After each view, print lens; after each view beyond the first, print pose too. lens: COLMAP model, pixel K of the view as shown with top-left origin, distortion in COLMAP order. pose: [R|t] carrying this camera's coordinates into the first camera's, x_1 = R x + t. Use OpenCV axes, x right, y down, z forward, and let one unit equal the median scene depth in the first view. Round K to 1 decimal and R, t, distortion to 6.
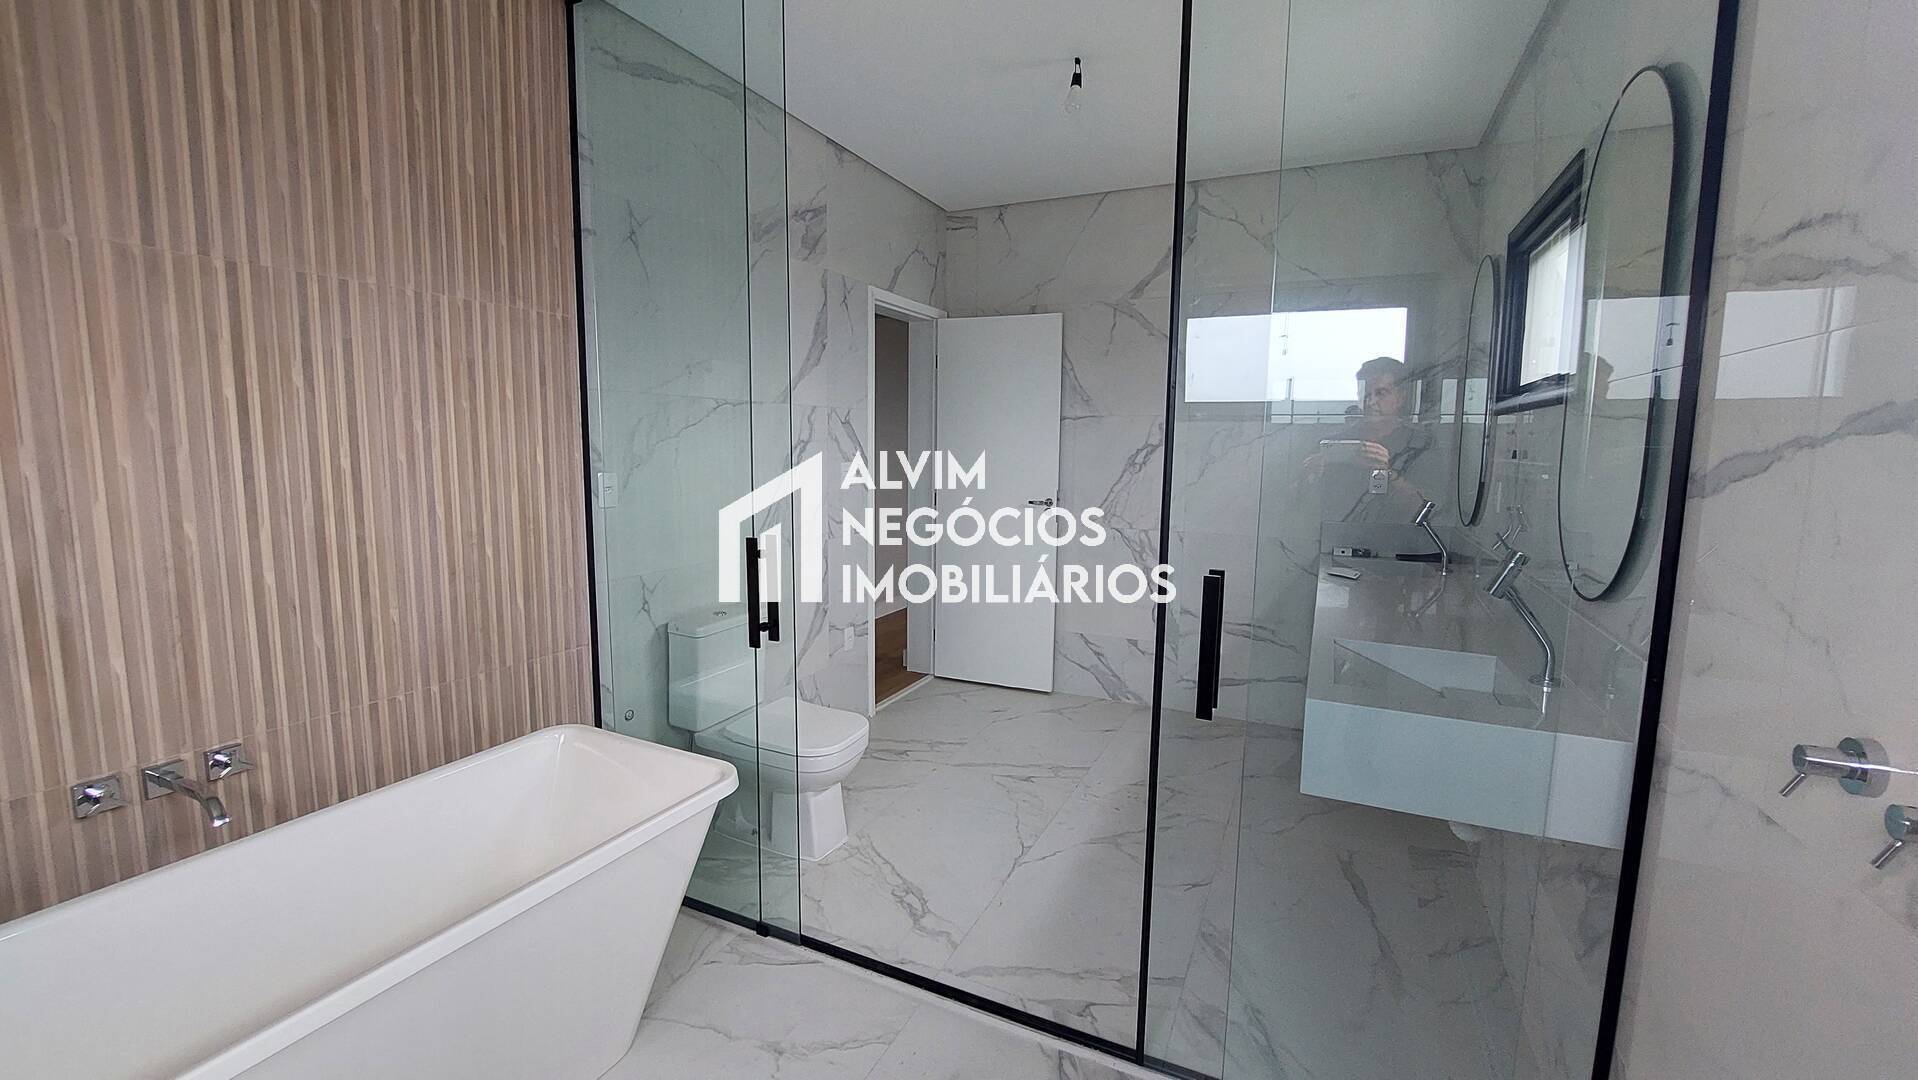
lens RADIAL K [[771.7, 0, 959.5], [0, 771.7, 529.0], [0, 0, 1]] dist [-0.009846, -0.000207]
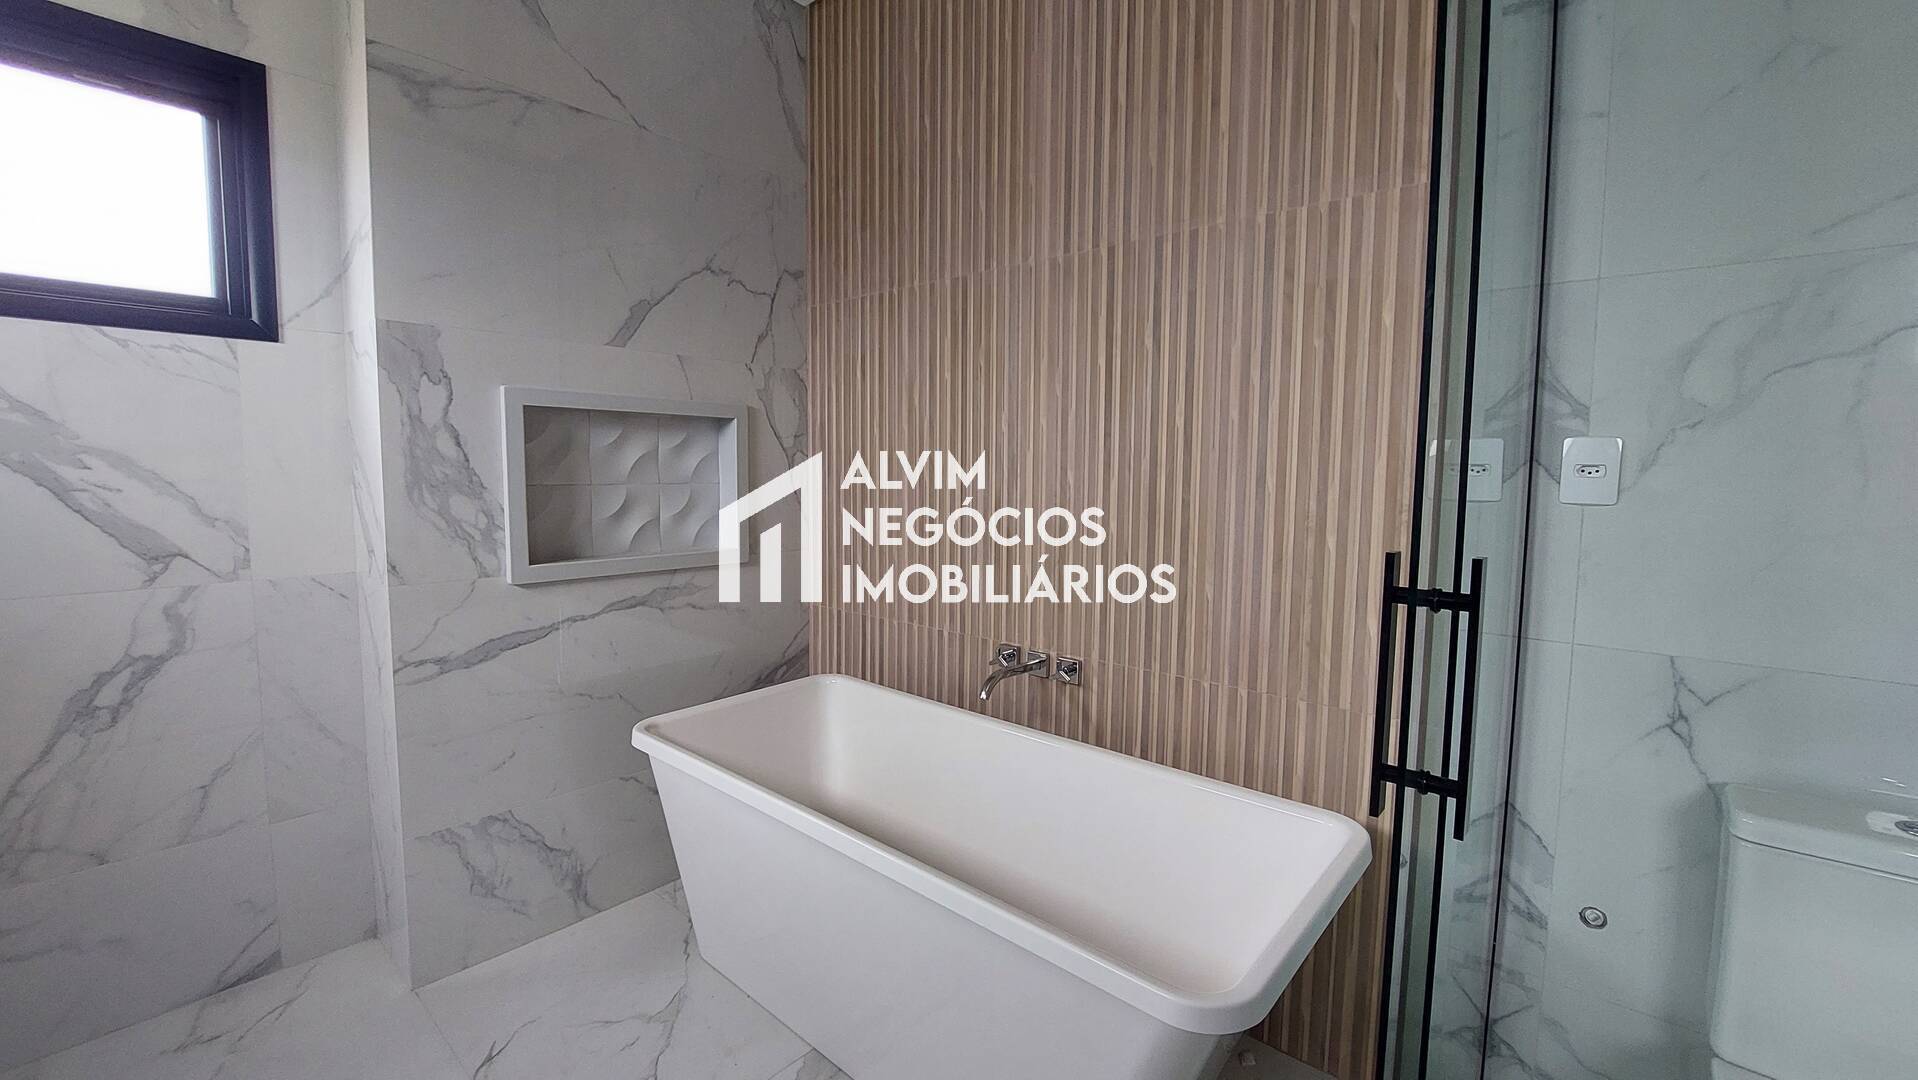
lens RADIAL K [[779.0, 0, 955.6], [0, 779.0, 529.7], [0, 0, 1]] dist [-0.011275, 0.000059]
pose [[-0.270357, 0.064782, -0.960578, 0.204215], [-0.121311, 0.987489, 0.100740, -0.014530], [0.955087, 0.143765, -0.259116, 0.894986]]
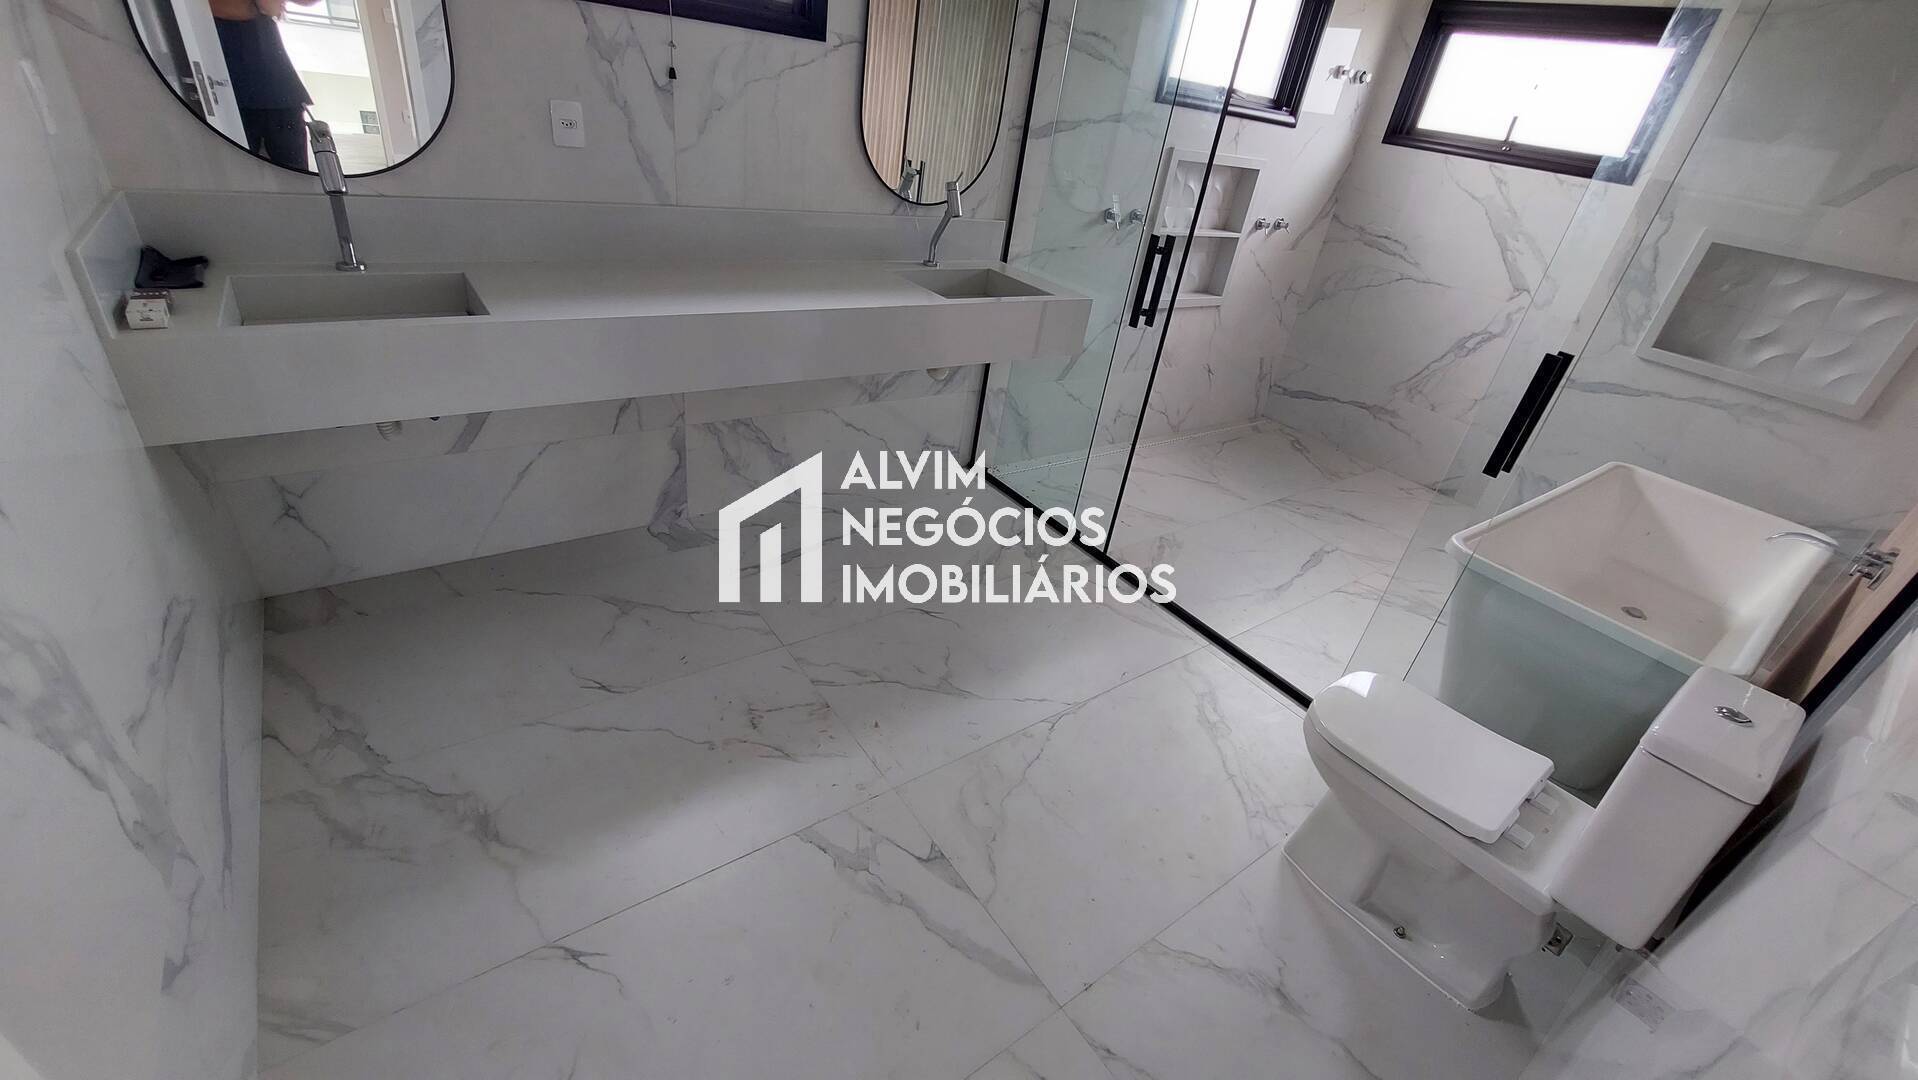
lens RADIAL K [[770.8, 0, 957.0], [0, 770.8, 525.2], [0, 0, 1]] dist [-0.001528, -0.010714]
pose [[-0.867944, -0.352584, 0.349796, -0.046879], [-0.094221, 0.808396, 0.581049, -0.258019], [-0.487643, 0.471360, -0.734863, 2.030545]]
